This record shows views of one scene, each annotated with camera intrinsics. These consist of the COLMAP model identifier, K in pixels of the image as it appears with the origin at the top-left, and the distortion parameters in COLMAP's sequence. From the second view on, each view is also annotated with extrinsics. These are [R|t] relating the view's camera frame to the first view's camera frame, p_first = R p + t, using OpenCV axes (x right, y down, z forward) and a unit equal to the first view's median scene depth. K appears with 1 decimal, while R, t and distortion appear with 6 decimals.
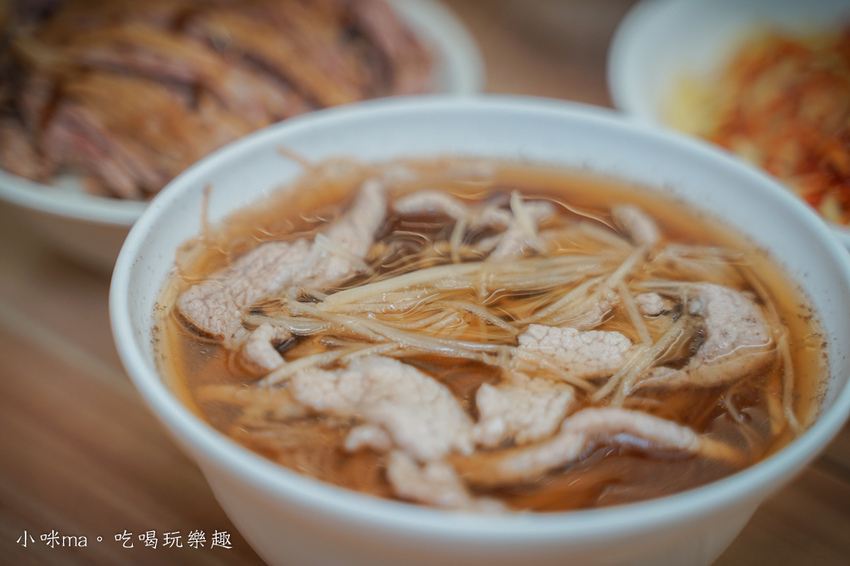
lens RADIAL K [[1878.5, 0, 423.4], [0, 1878.5, 282.5], [0, 0, 1]] dist [0.431415, 0.000000]
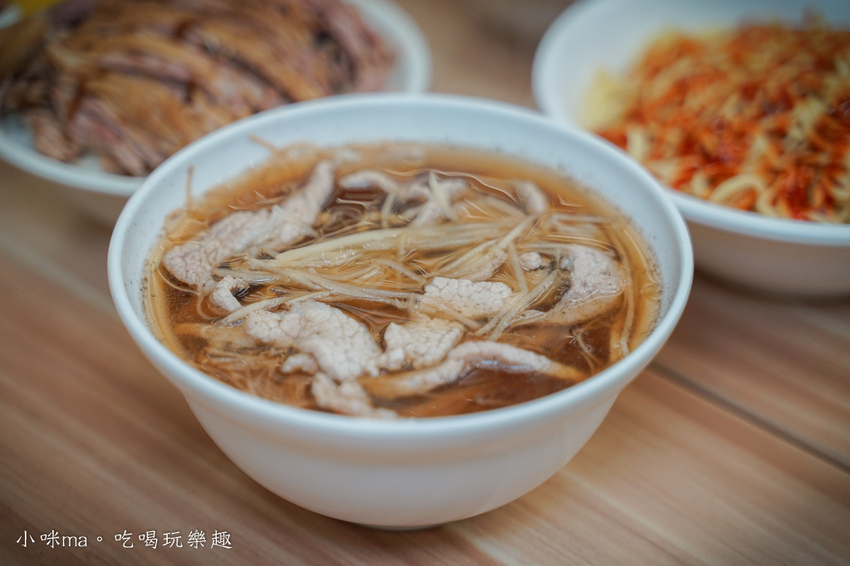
lens RADIAL K [[1878.5, 0, 426.9], [0, 1878.5, 284.0], [0, 0, 1]] dist [0.431415, 0.000000]
pose [[0.998768, 0.001608, -0.049590, 0.110876], [-0.000197, 0.999596, 0.028436, -0.008996], [0.049615, -0.028392, 0.998365, -0.273039]]
